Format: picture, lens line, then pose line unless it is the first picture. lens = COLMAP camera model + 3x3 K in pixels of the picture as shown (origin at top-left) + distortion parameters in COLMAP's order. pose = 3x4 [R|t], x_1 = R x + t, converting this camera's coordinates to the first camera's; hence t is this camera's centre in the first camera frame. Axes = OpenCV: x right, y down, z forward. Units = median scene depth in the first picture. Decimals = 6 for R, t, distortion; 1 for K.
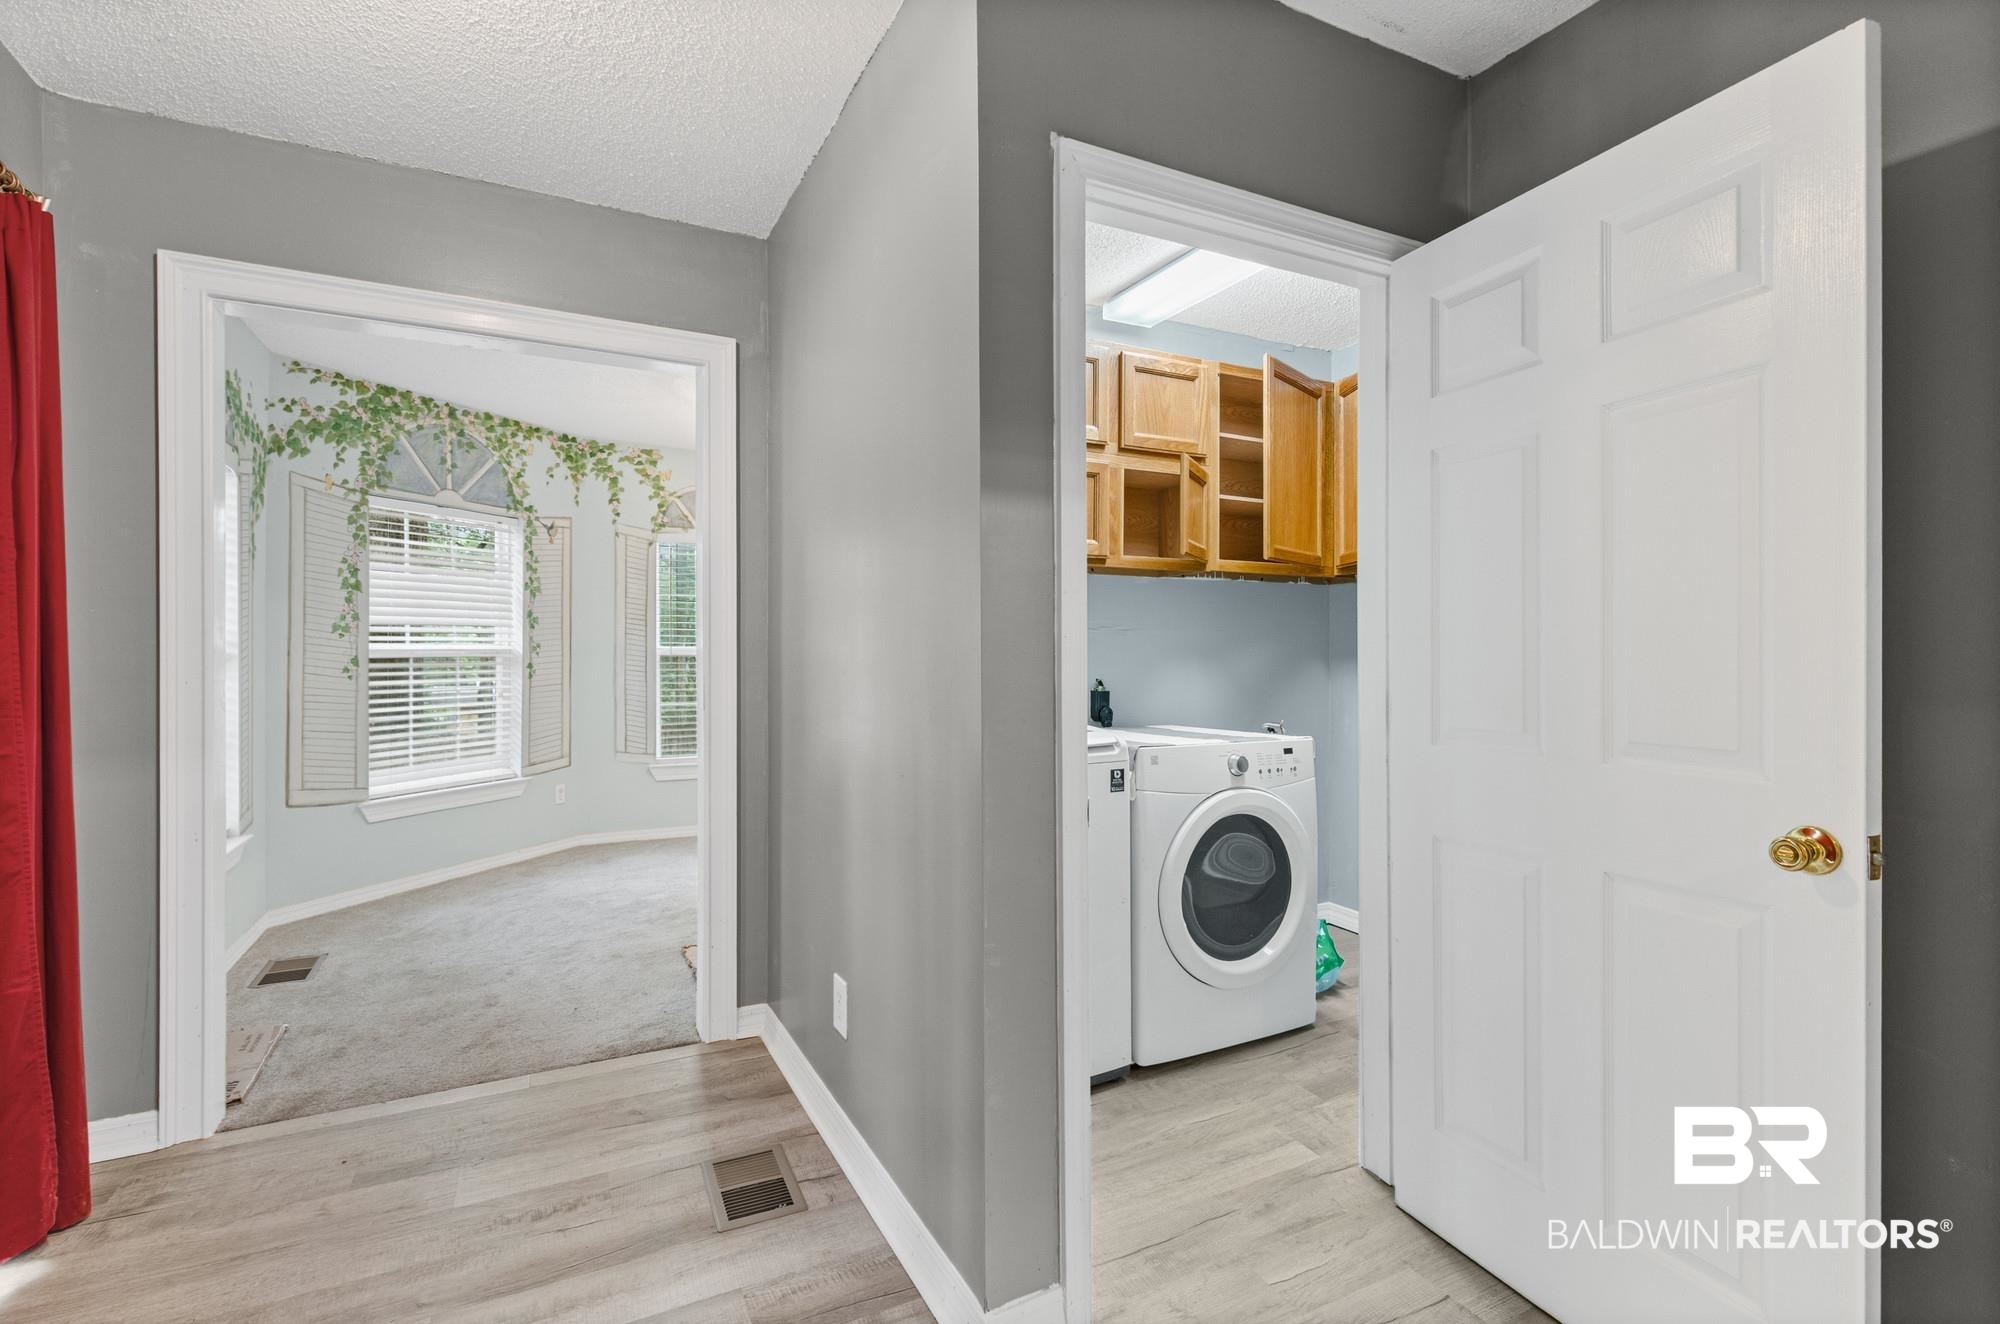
lens RADIAL K [[912.7, 0, 1003.1], [0, 912.7, 661.8], [0, 0, 1]] dist [0.008656, -0.001153]
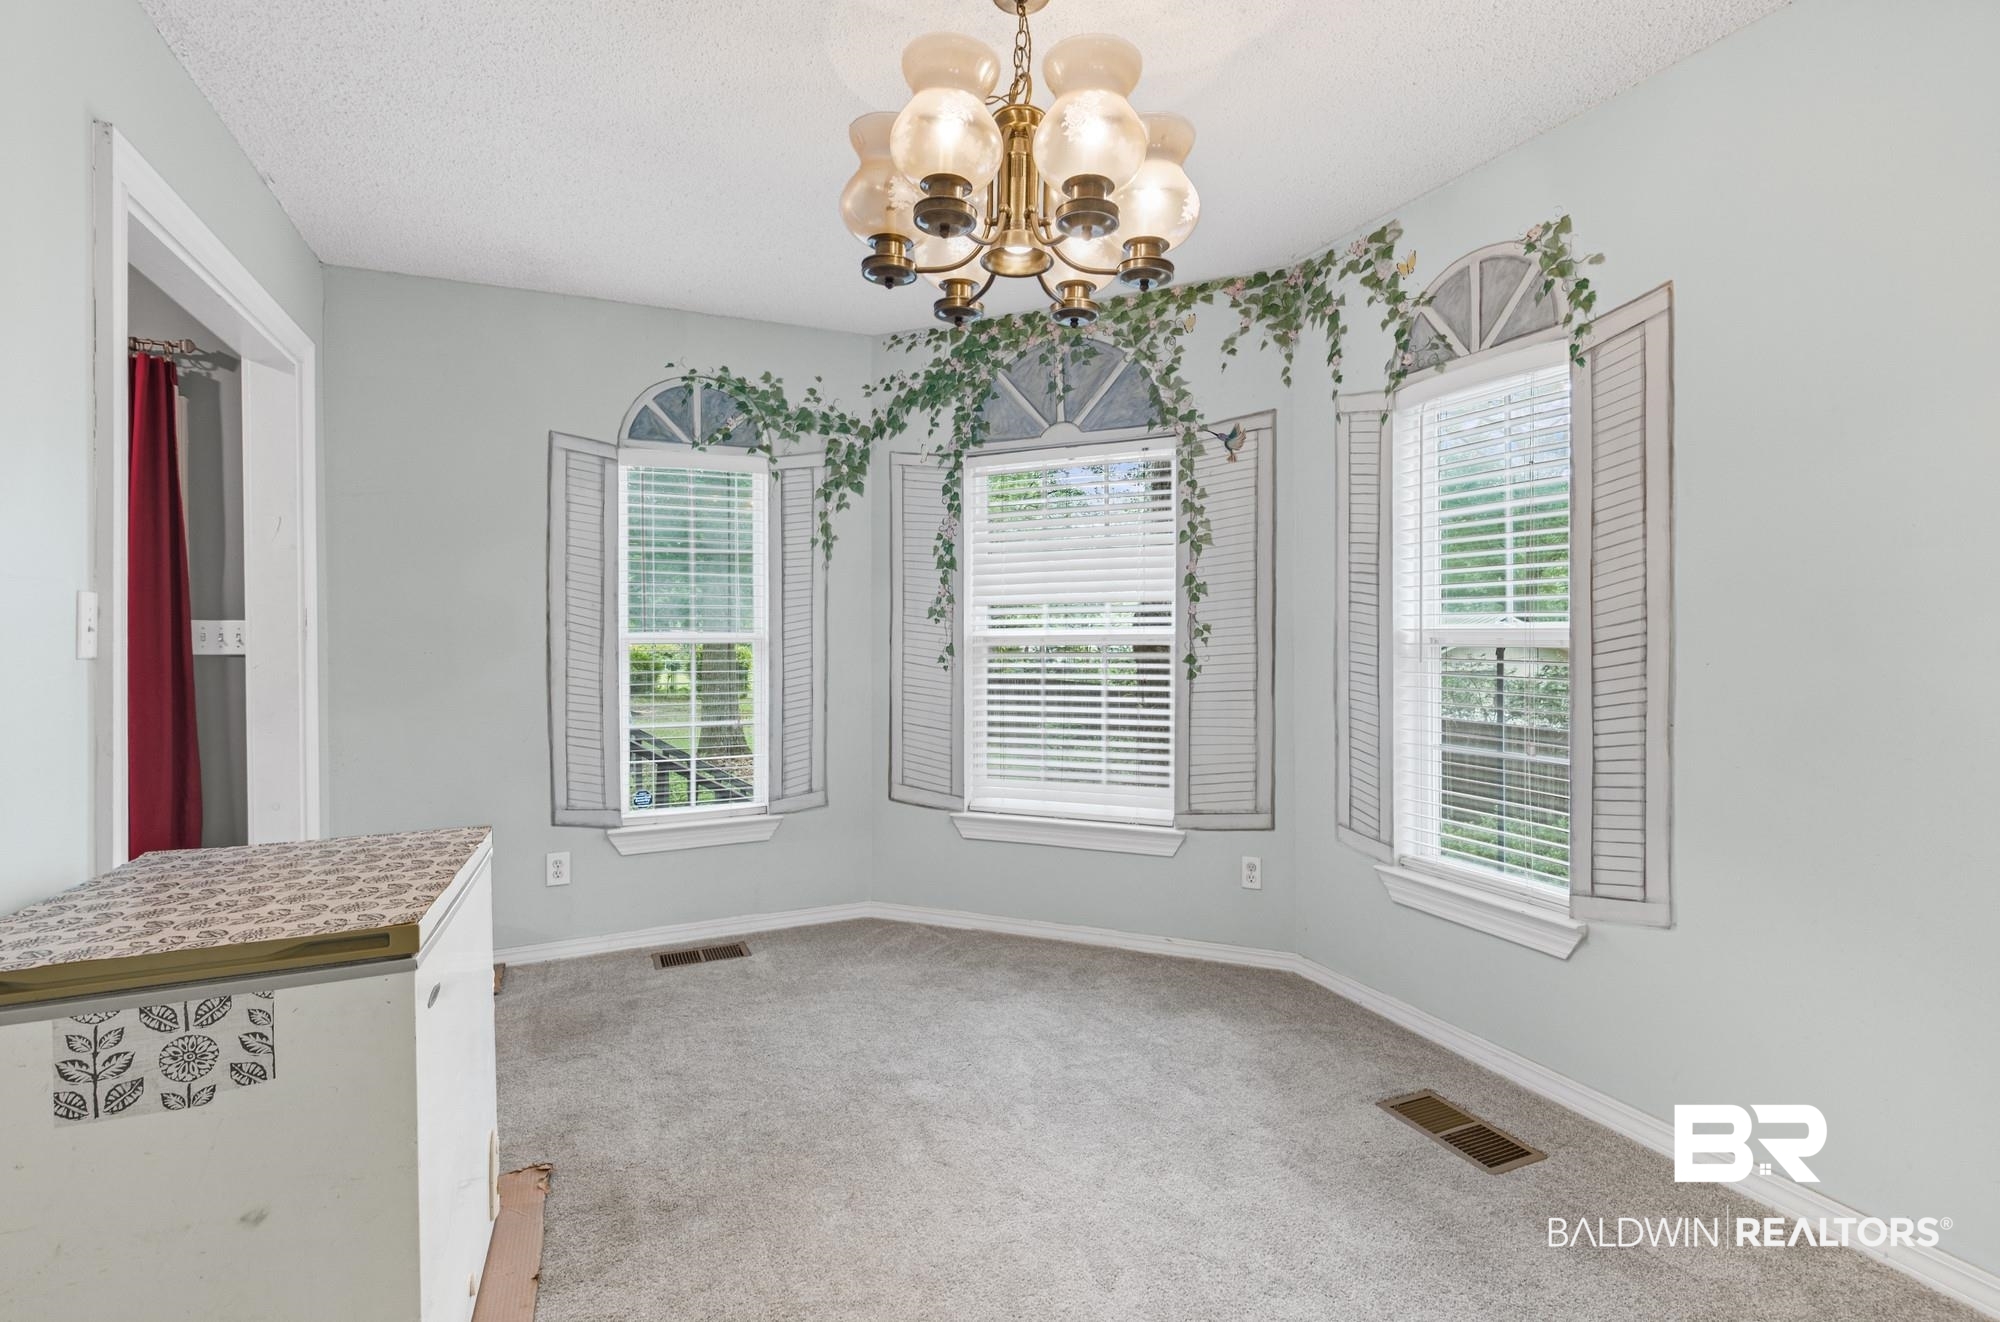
lens RADIAL K [[912.7, 0, 999.2], [0, 912.7, 640.0], [0, 0, 1]] dist [0.008656, -0.001153]
pose [[-0.062911, 0.004289, -0.998010, 0.146703], [-0.004394, 0.999980, 0.004574, -0.012775], [0.998009, 0.004673, -0.062890, 0.993534]]
